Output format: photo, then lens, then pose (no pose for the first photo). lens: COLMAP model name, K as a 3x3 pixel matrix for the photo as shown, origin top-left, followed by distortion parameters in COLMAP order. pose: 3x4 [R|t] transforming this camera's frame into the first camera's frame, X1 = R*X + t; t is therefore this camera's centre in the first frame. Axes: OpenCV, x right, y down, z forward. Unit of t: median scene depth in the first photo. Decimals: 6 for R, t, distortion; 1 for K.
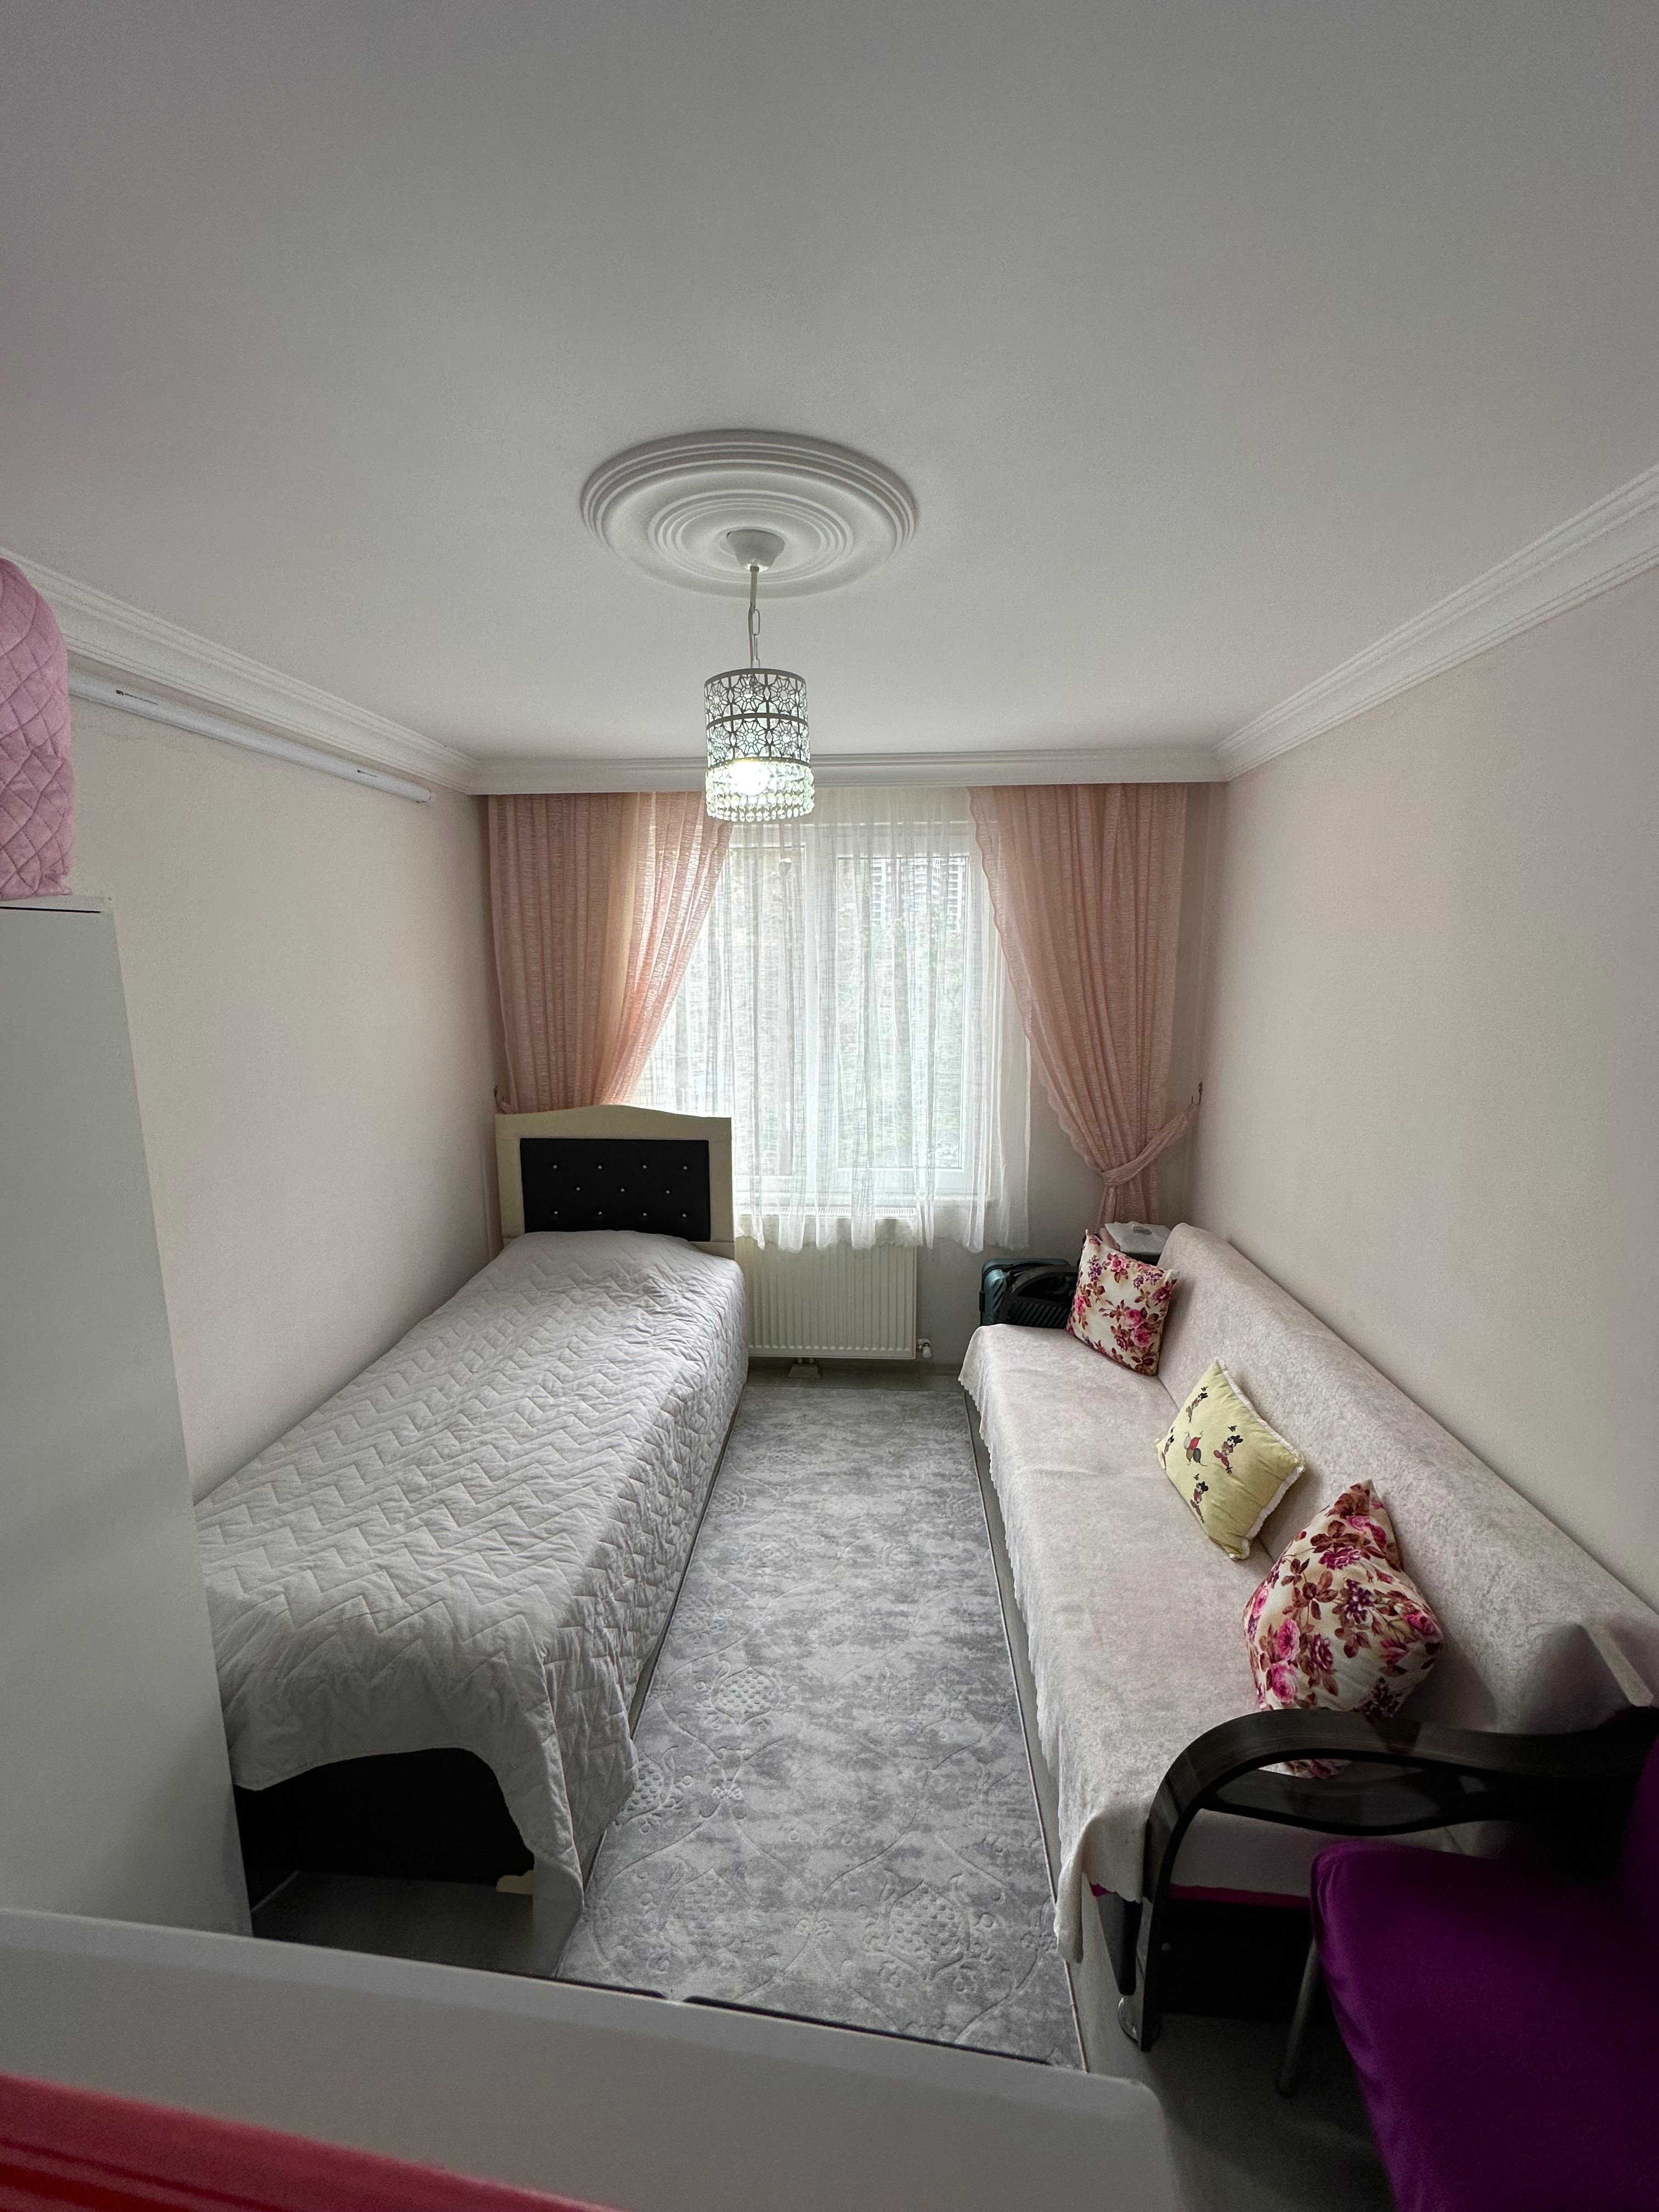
lens RADIAL K [[879.7, 0, 833.3], [0, 879.7, 1098.7], [0, 0, 1]] dist [-0.003393, 0.000780]
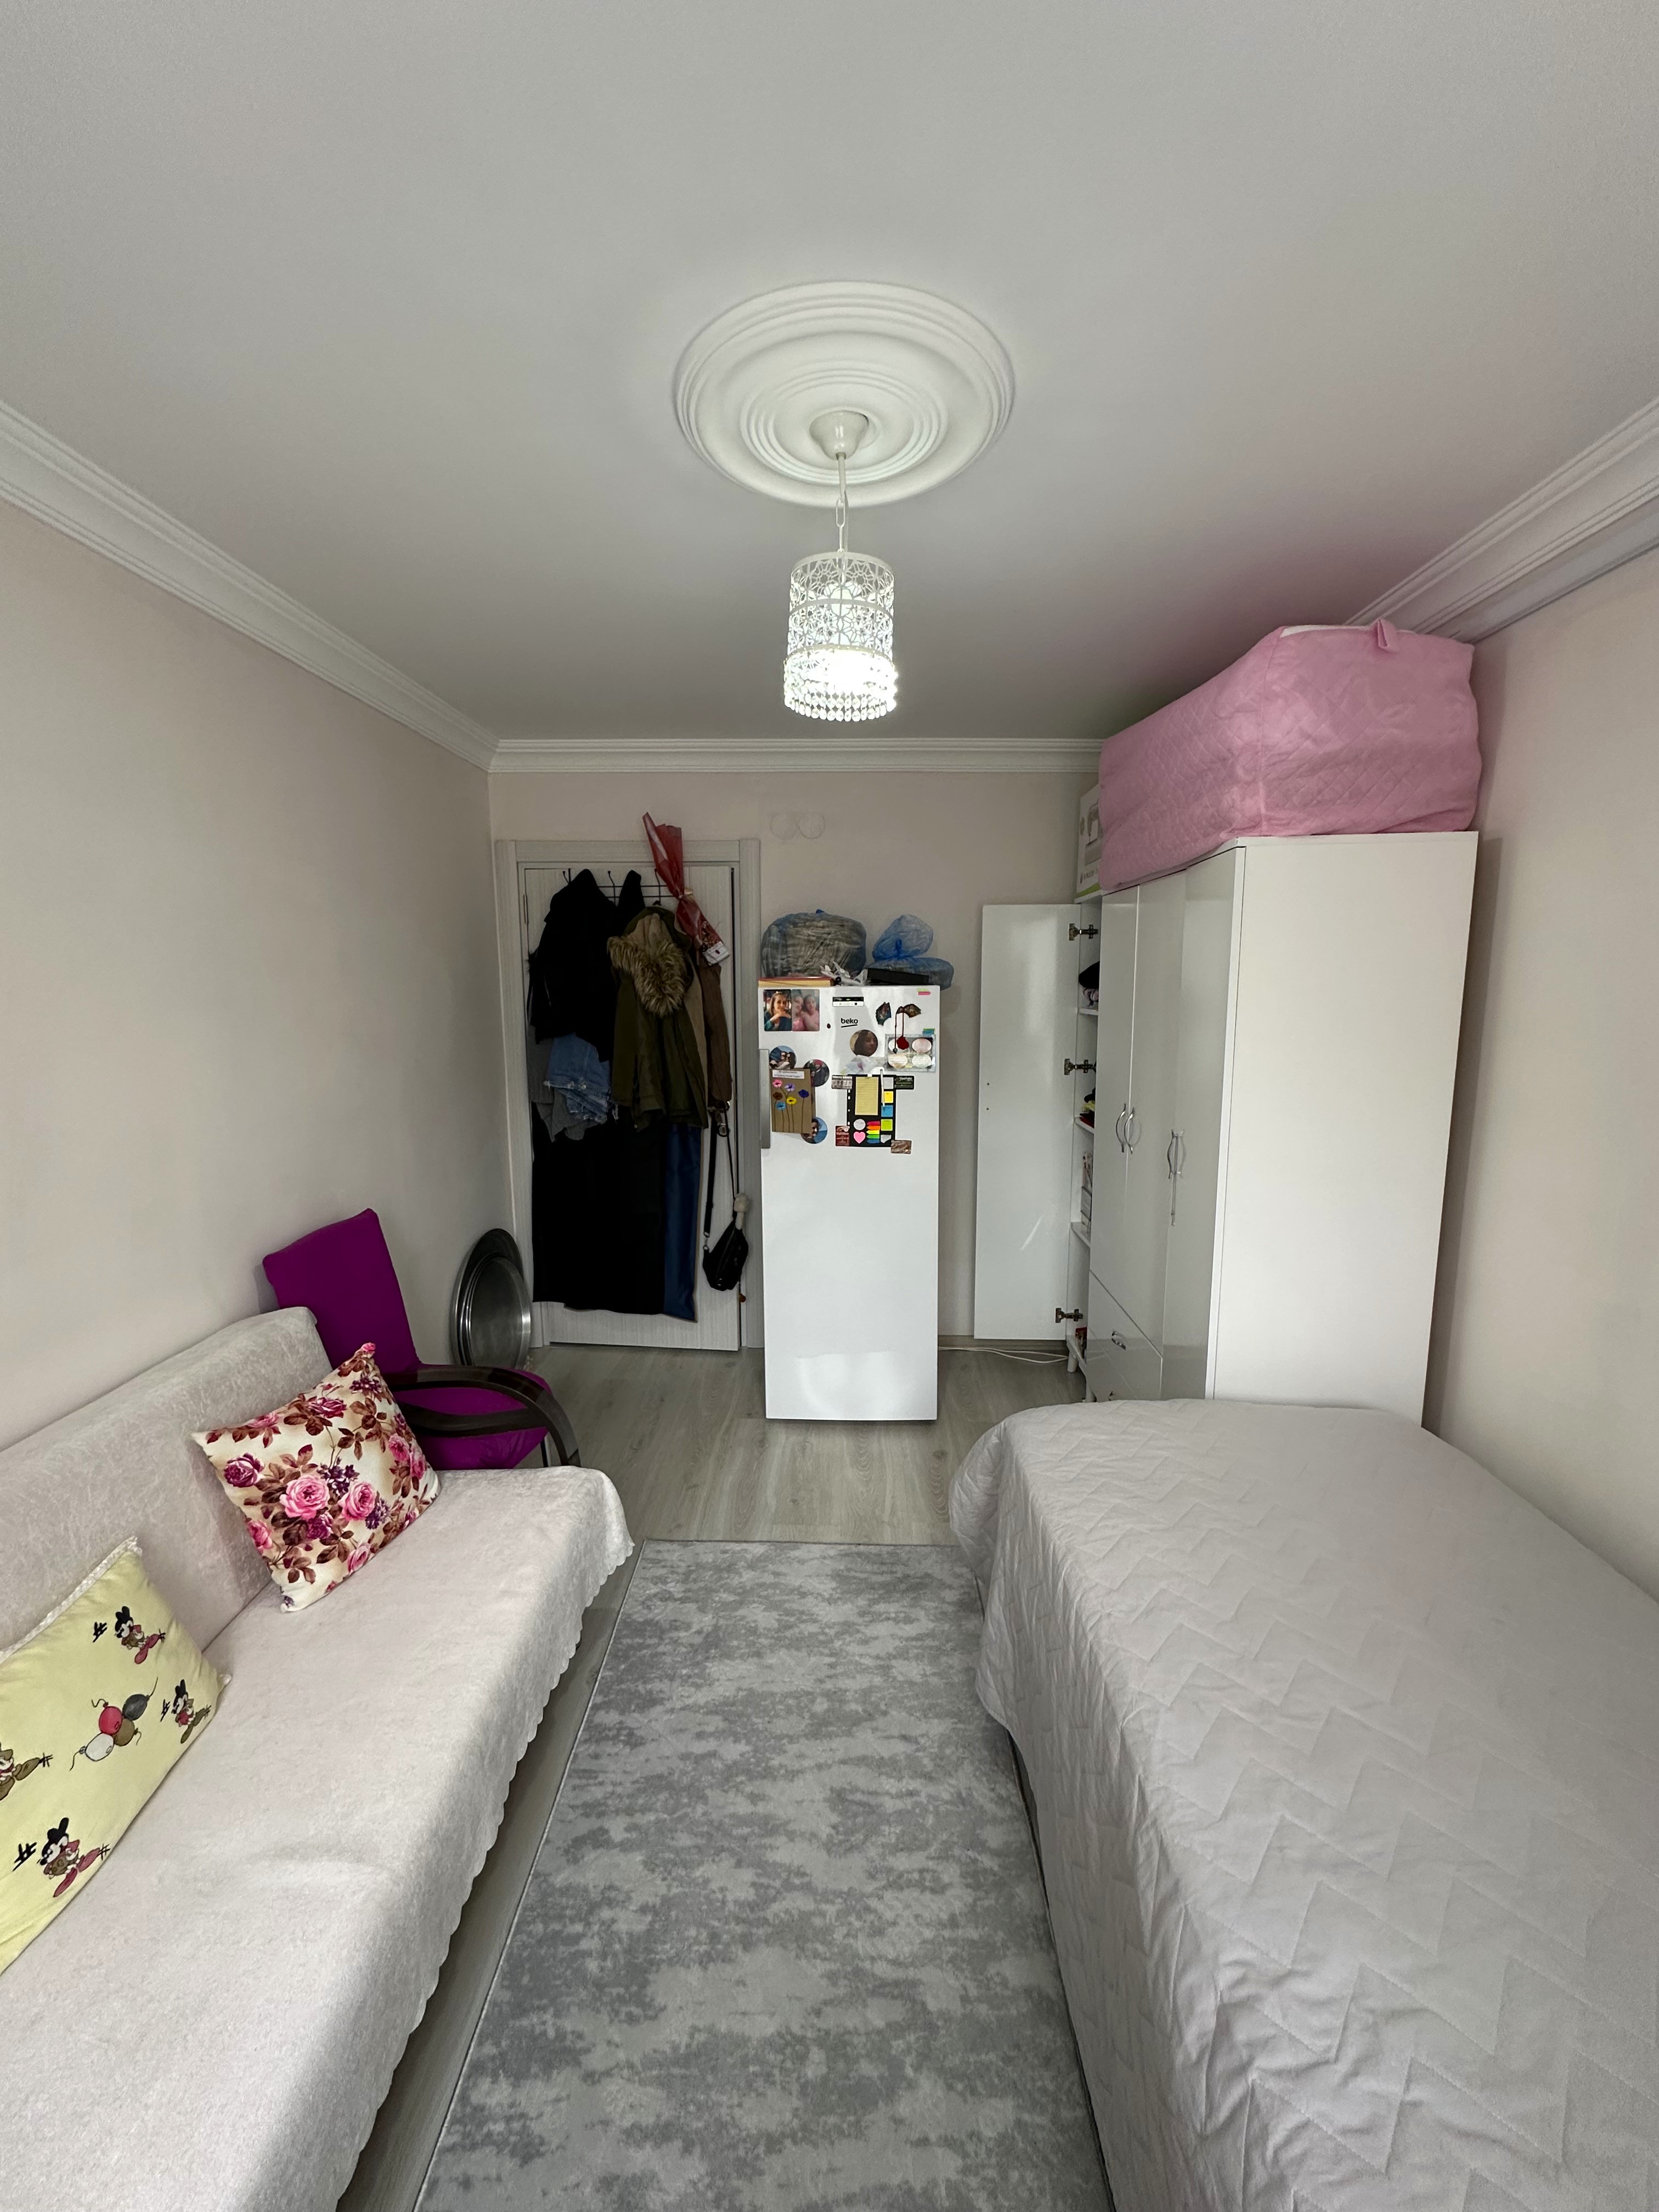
lens RADIAL K [[879.7, 0, 833.4], [0, 879.7, 1106.7], [0, 0, 1]] dist [-0.003393, 0.000780]
pose [[-0.998847, 0.009357, -0.047089, -0.017145], [-0.005641, 0.951152, 0.308673, -0.166977], [0.047677, 0.308582, -0.950002, 1.695462]]
